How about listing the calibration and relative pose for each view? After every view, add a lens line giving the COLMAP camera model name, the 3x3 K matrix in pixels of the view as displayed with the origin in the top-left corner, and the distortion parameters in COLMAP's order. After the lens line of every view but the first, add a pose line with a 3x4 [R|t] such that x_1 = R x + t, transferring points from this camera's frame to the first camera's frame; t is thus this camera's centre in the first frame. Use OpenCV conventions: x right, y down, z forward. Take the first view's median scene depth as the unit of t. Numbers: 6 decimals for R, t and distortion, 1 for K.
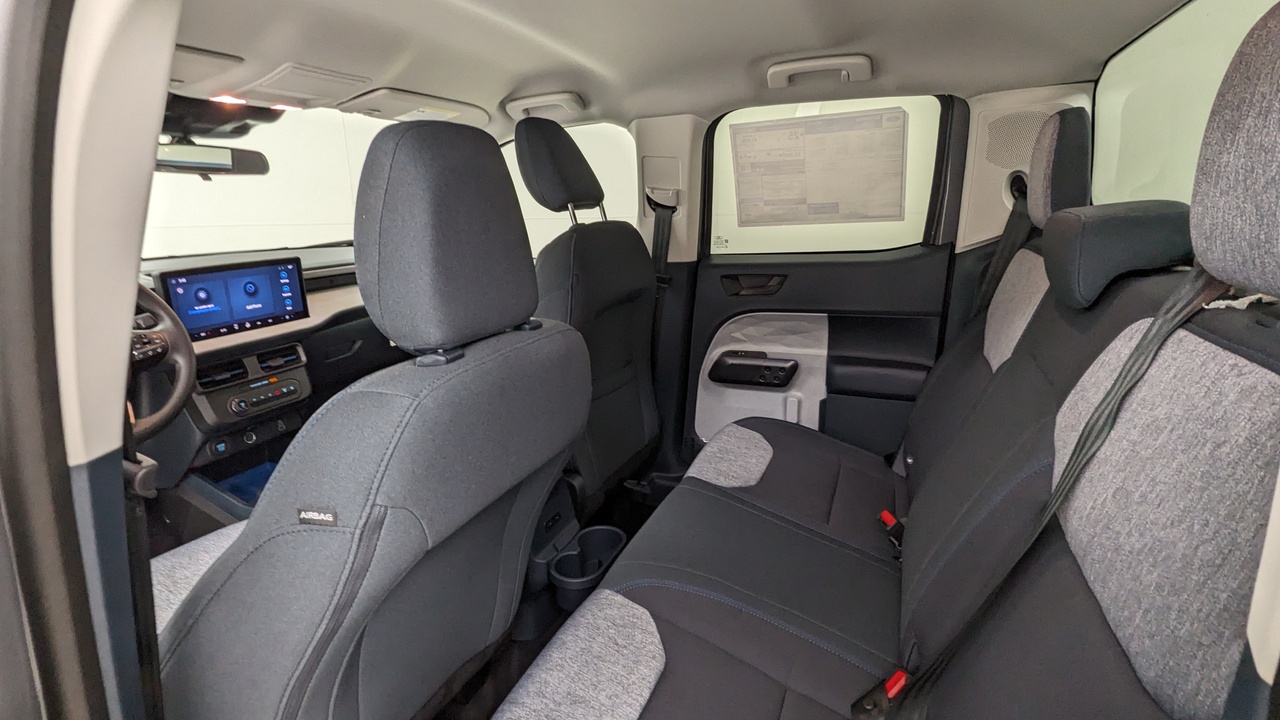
lens RADIAL K [[622.8, 0, 640.0], [0, 622.8, 360.0], [0, 0, 1]] dist [-0.000904, -0.000197]
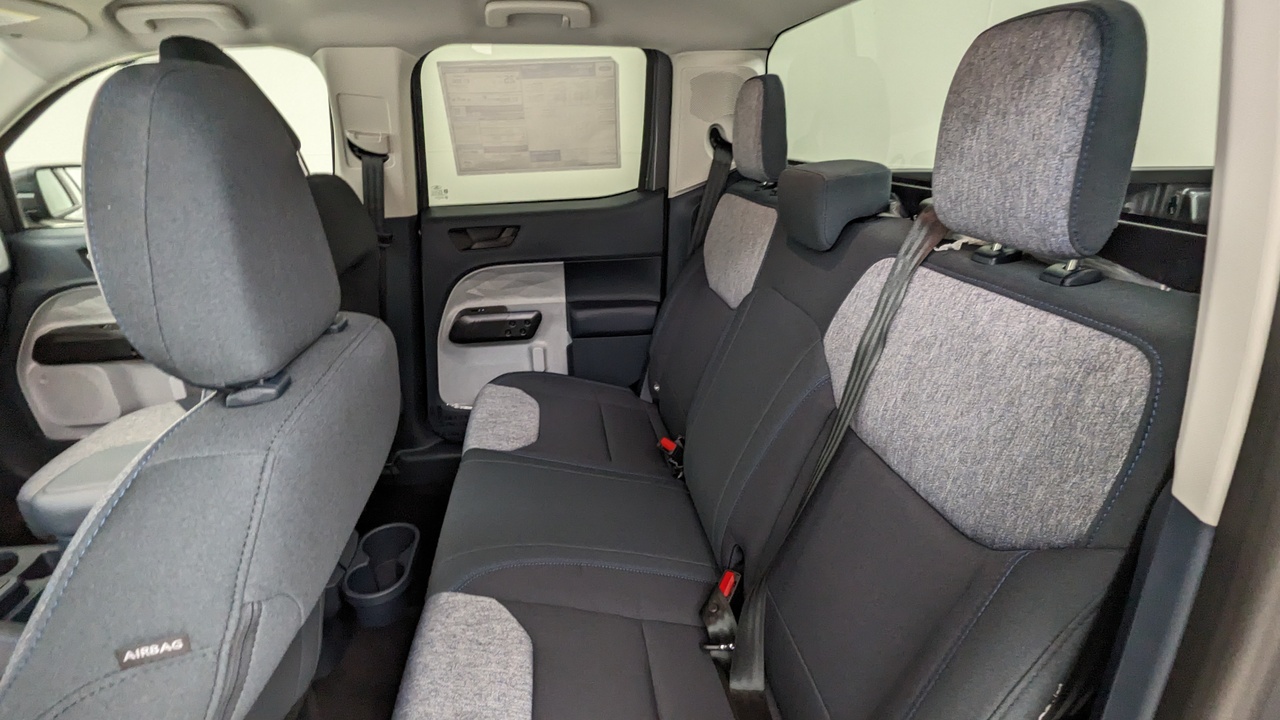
lens RADIAL K [[620.2, 0, 640.0], [0, 620.2, 360.0], [0, 0, 1]] dist [-0.000673, -0.000267]
pose [[0.855572, -0.167395, 0.489873, -0.130317], [0.117218, 0.984343, 0.131637, -0.038054], [-0.504238, -0.055203, 0.861798, 0.053776]]
